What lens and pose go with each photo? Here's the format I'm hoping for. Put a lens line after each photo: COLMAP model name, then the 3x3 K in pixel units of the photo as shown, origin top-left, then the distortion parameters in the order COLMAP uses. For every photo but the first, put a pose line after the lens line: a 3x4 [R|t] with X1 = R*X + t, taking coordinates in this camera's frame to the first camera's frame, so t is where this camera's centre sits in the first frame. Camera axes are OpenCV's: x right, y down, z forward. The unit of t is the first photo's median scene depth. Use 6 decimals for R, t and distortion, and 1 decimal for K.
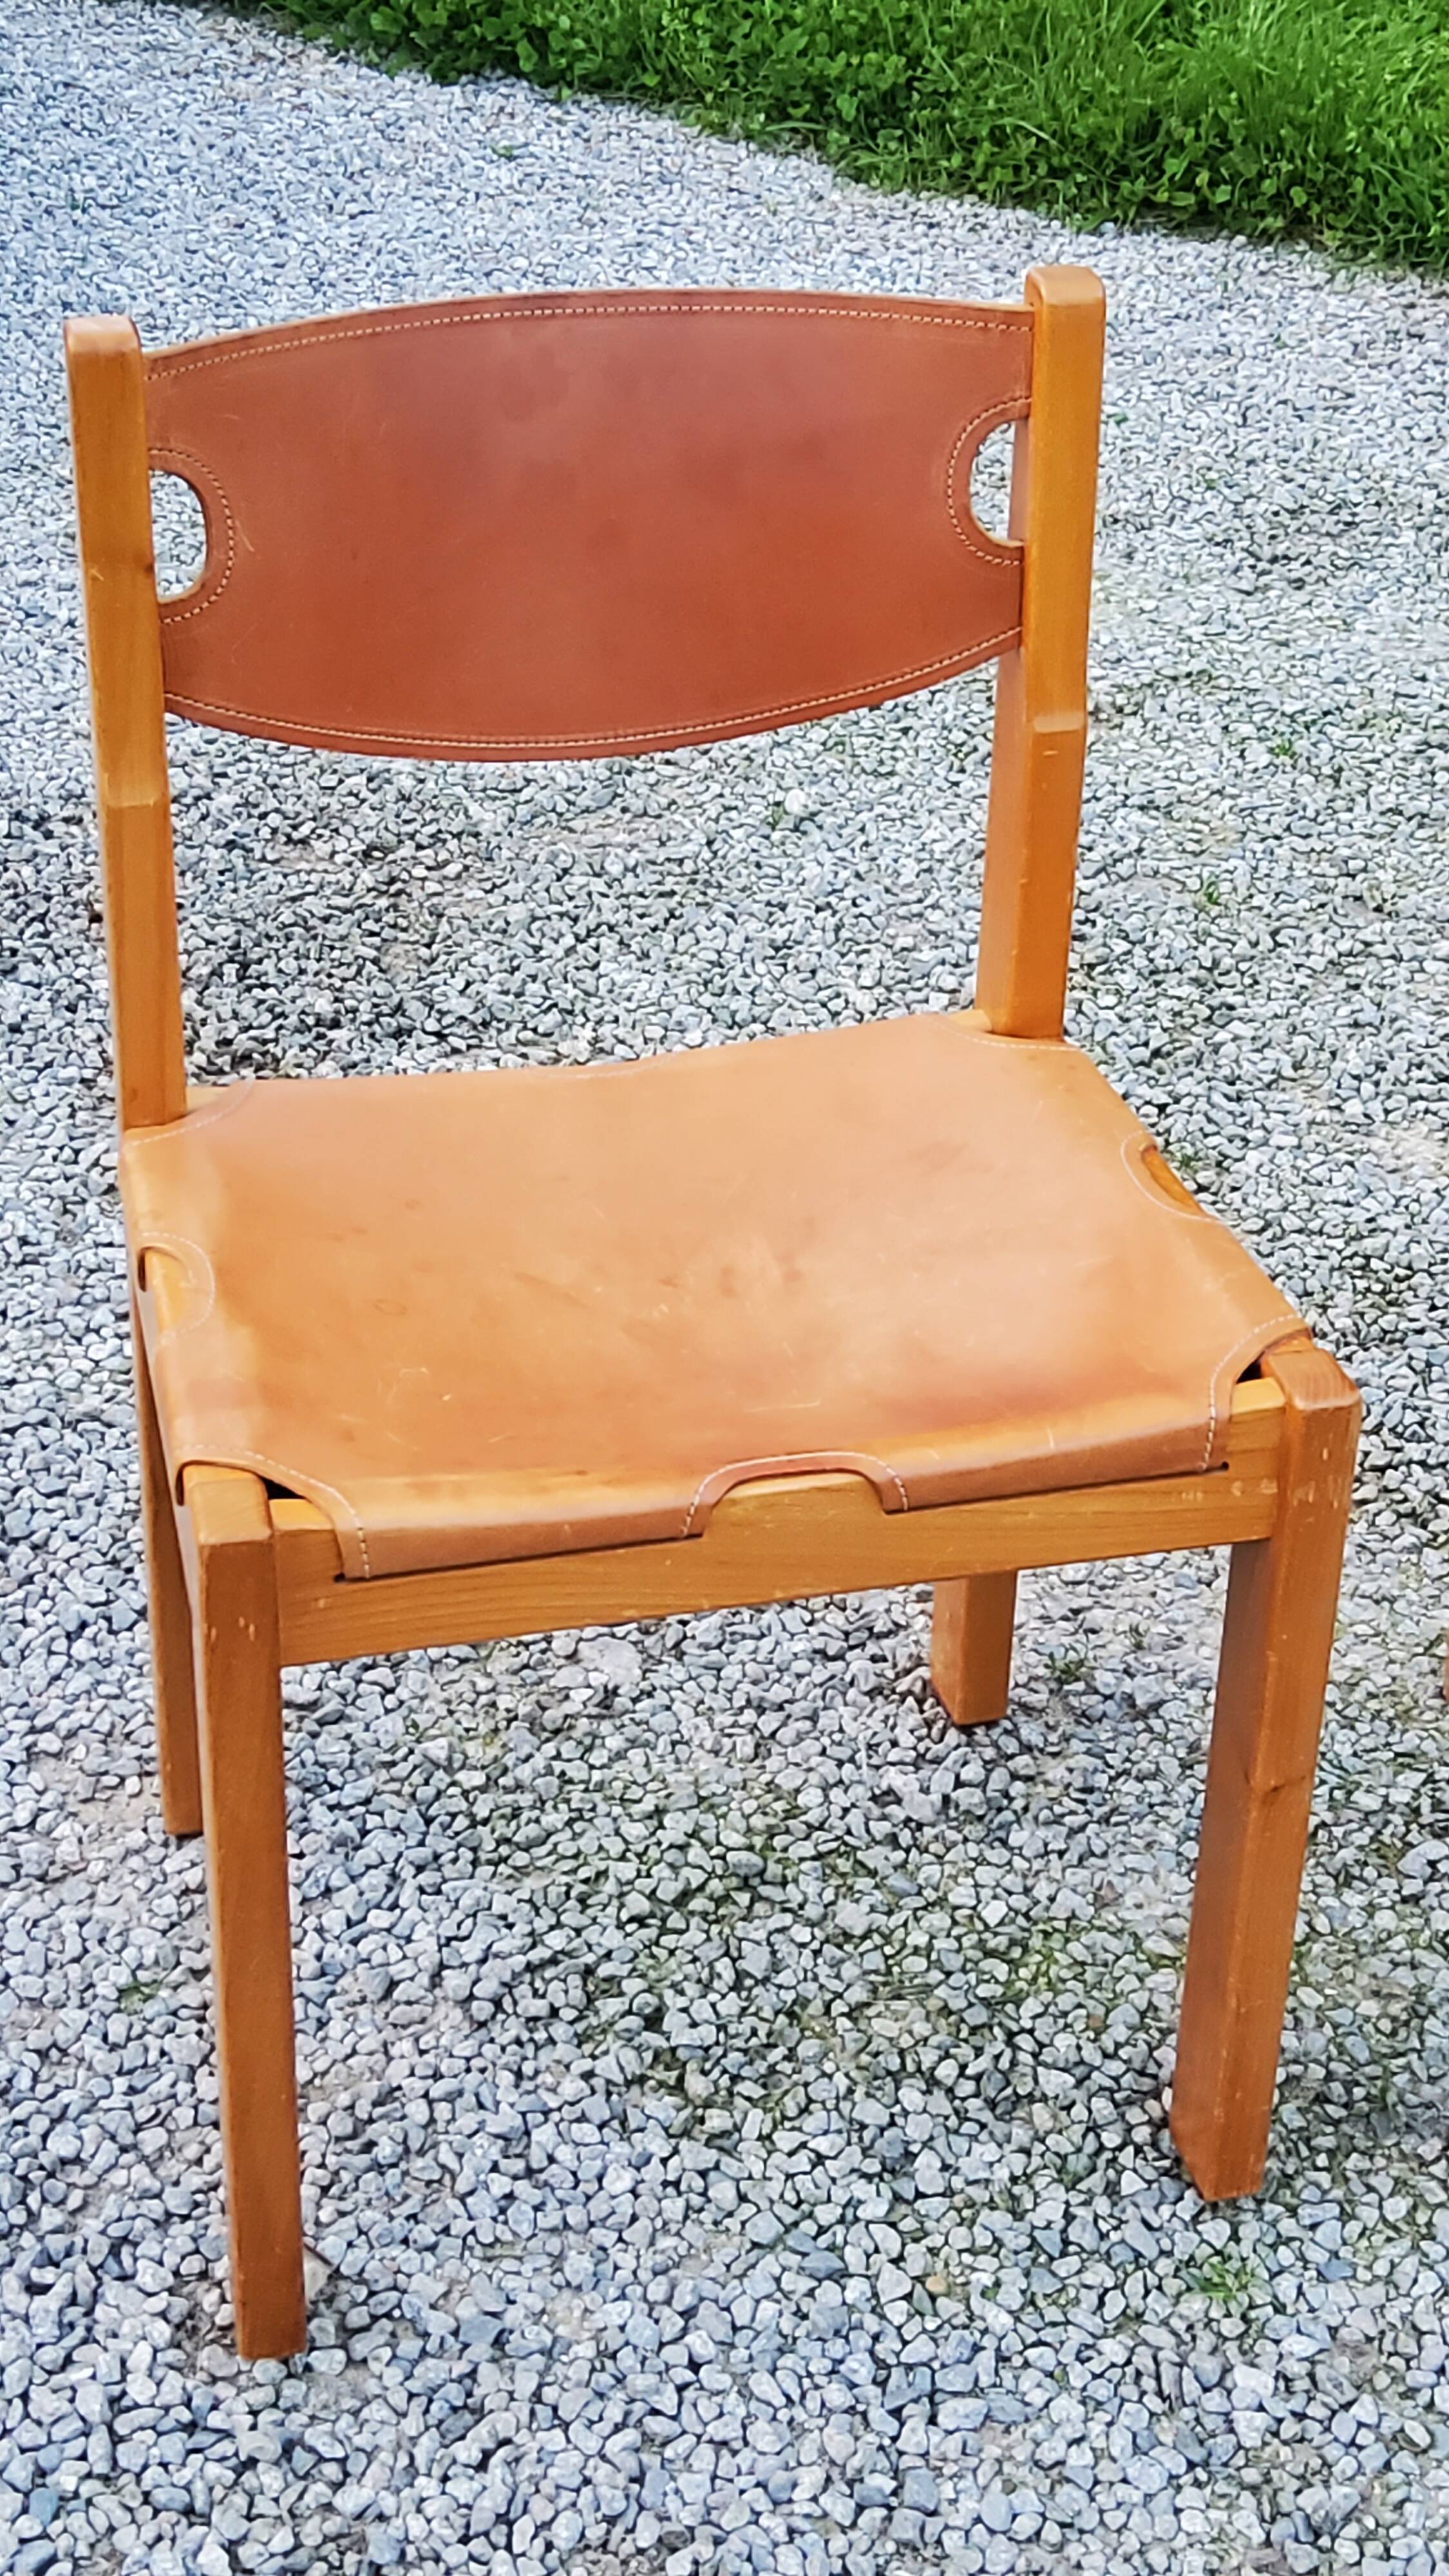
lens RADIAL K [[3845.1, 0, 727.6], [0, 3845.1, 1287.9], [0, 0, 1]] dist [0.111465, 0.000000]
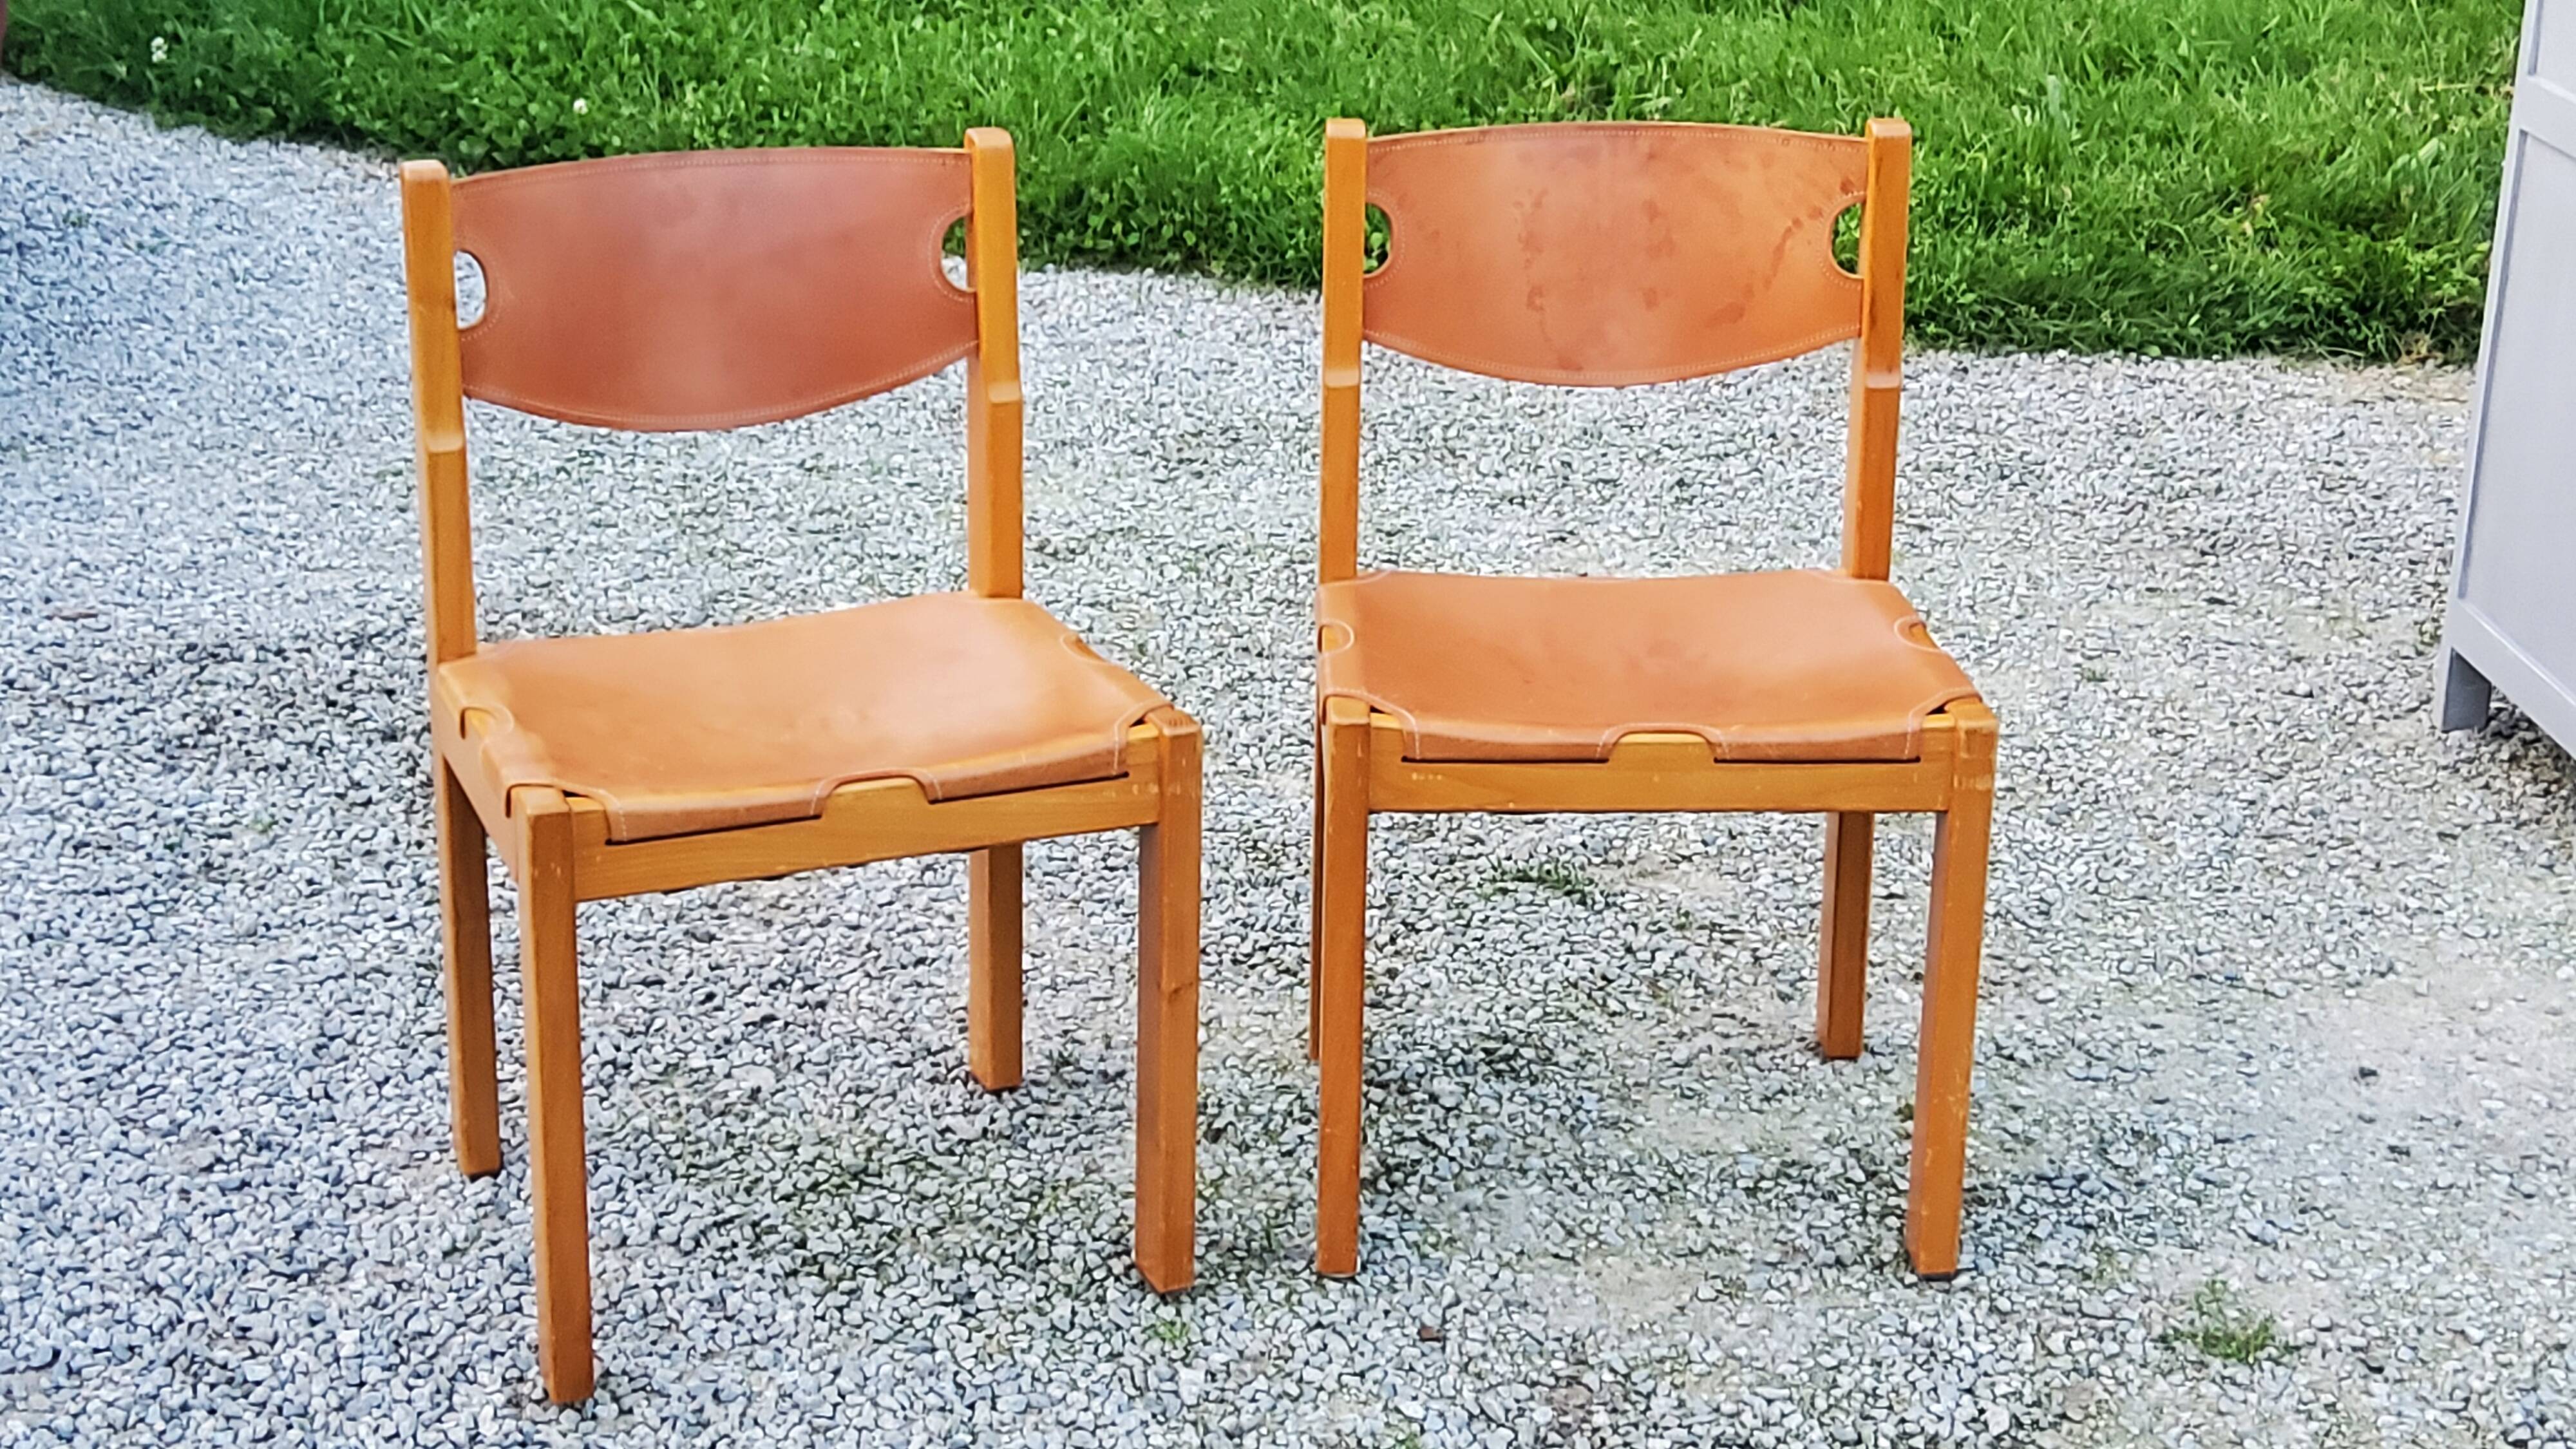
lens RADIAL K [[3845.1, 0, 1269.8], [0, 3845.1, 735.3], [0, 0, 1]] dist [0.111465, 0.000000]
pose [[0.989146, -0.055809, 0.135927, -0.030852], [0.080601, 0.979549, -0.184354, 0.279713], [-0.122859, 0.193309, 0.973415, -0.537784]]
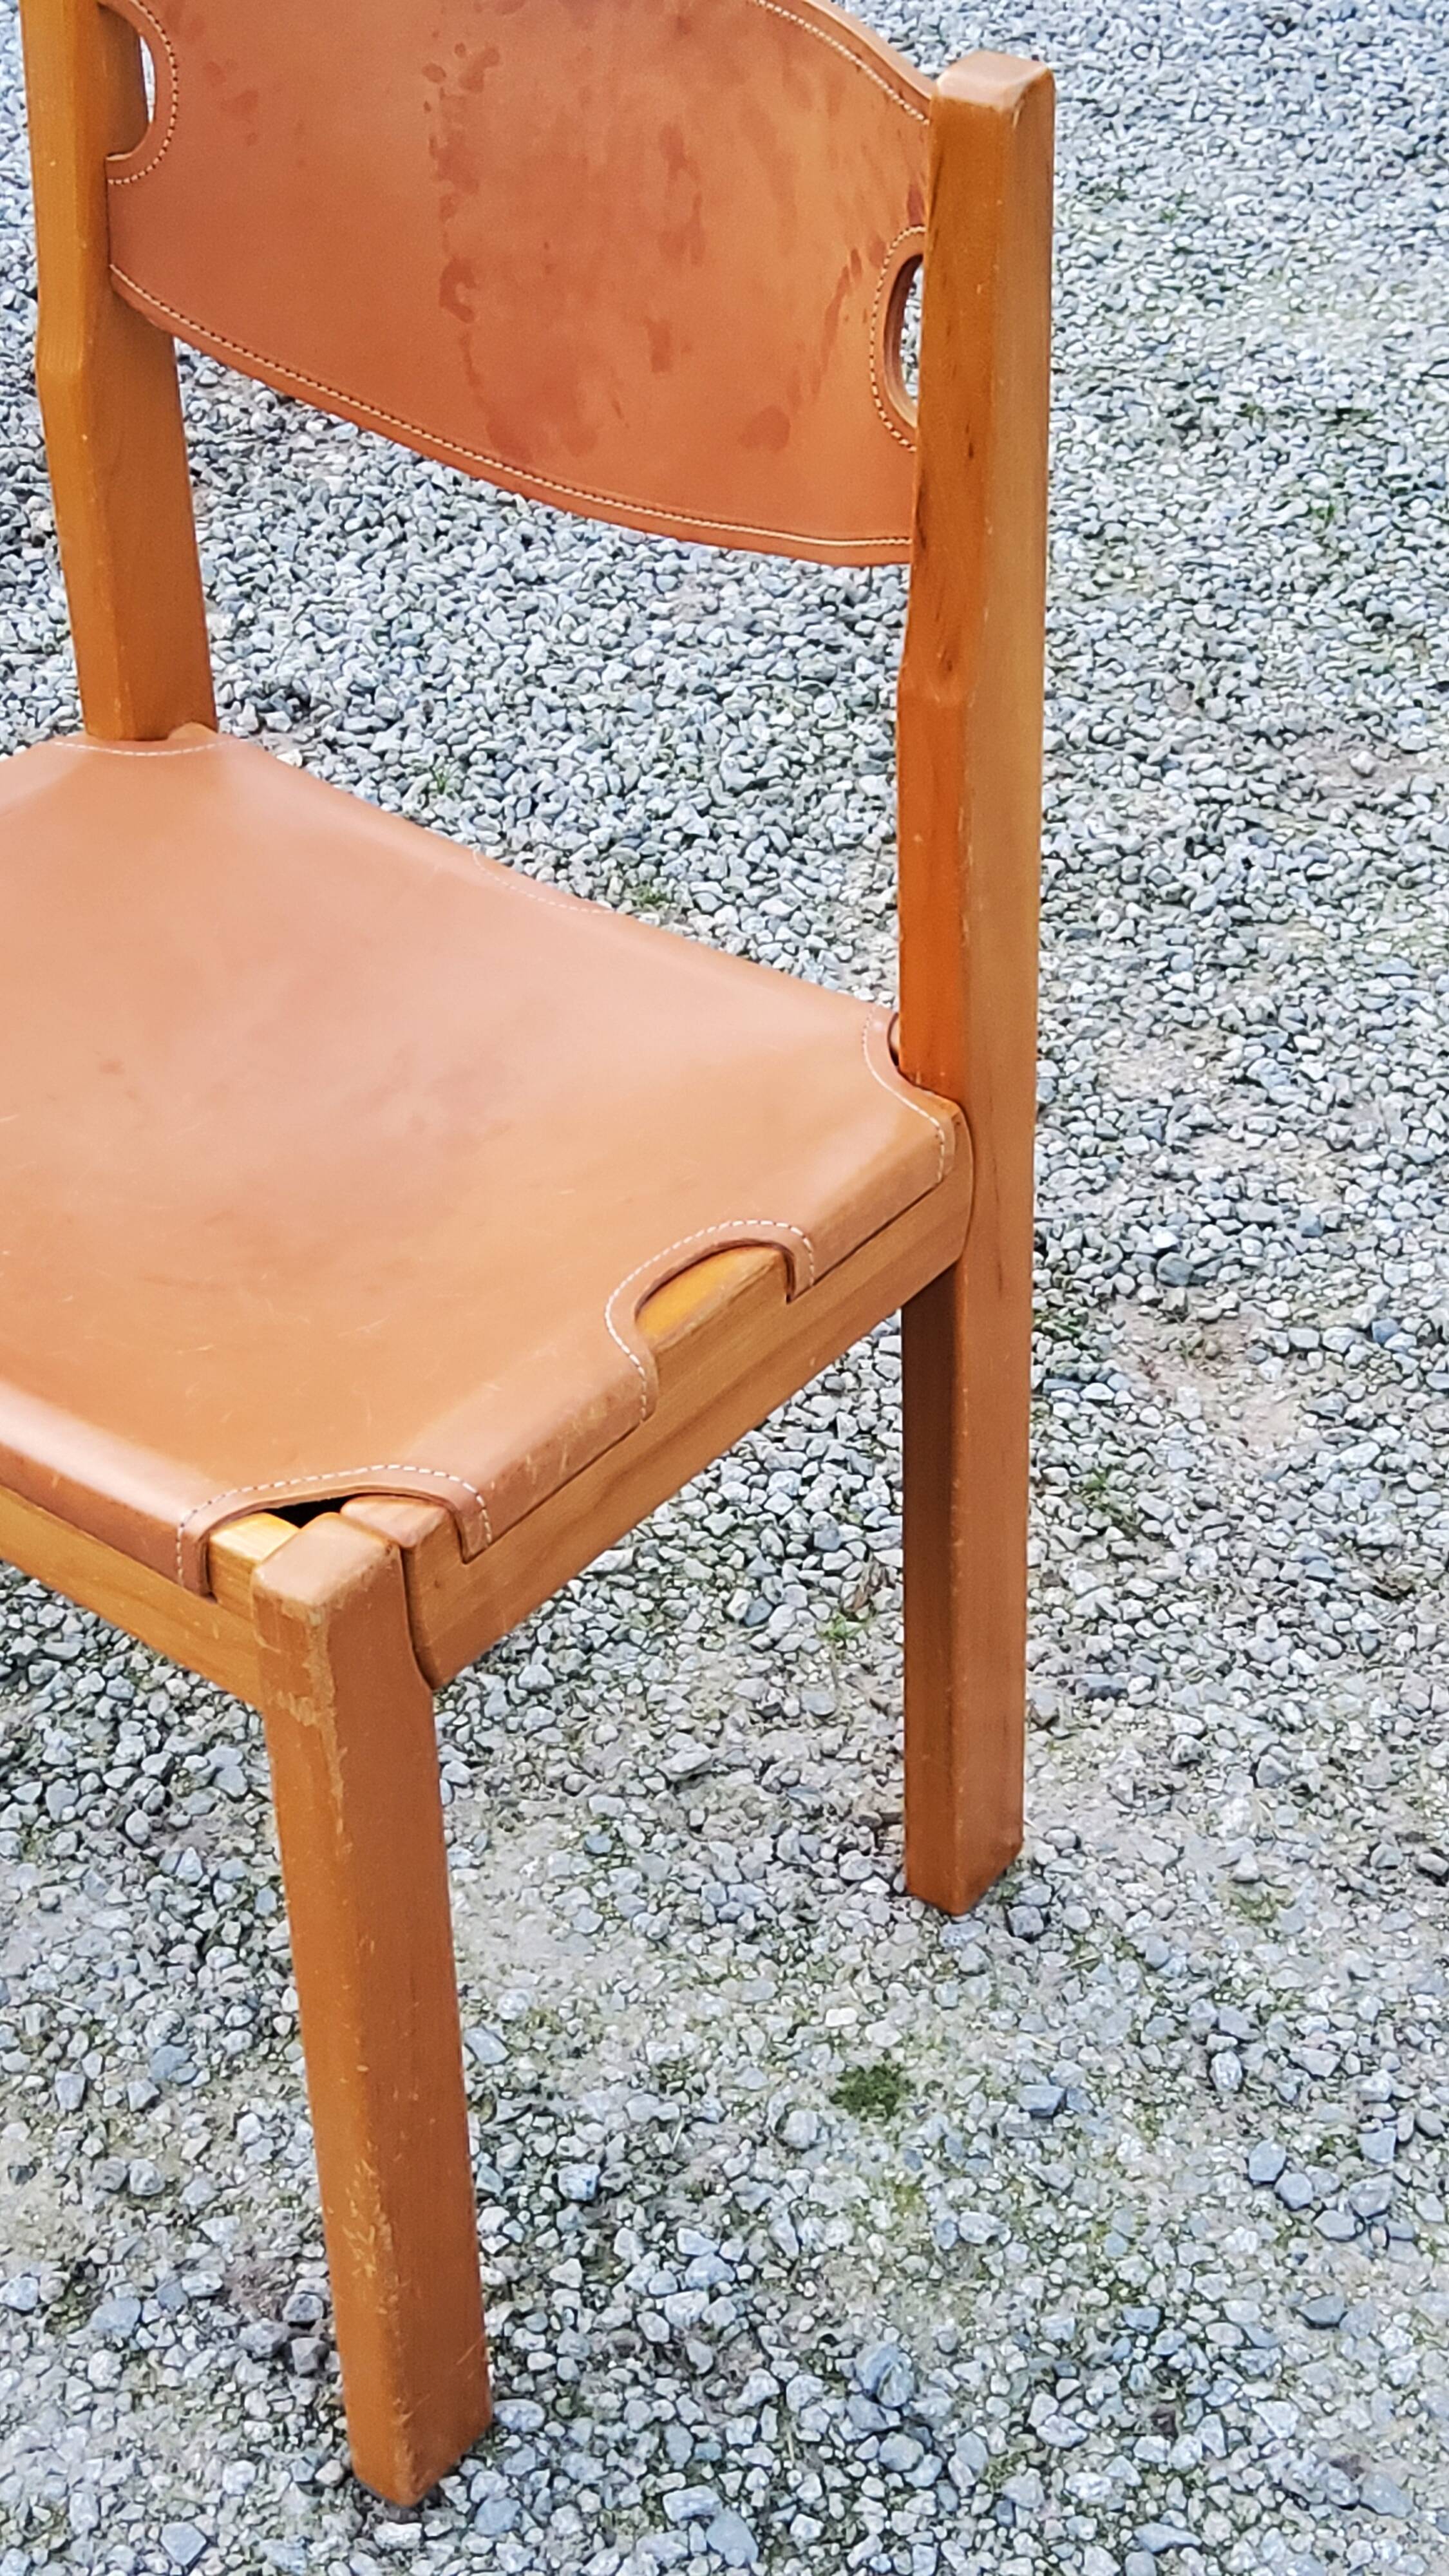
lens RADIAL K [[3845.1, 0, 721.6], [0, 3845.1, 1292.6], [0, 0, 1]] dist [0.111465, 0.000000]
pose [[0.849753, 0.302045, -0.432074, 0.709091], [-0.262040, 0.953174, 0.150975, -0.110204], [0.457444, -0.015071, 0.889111, 0.287860]]
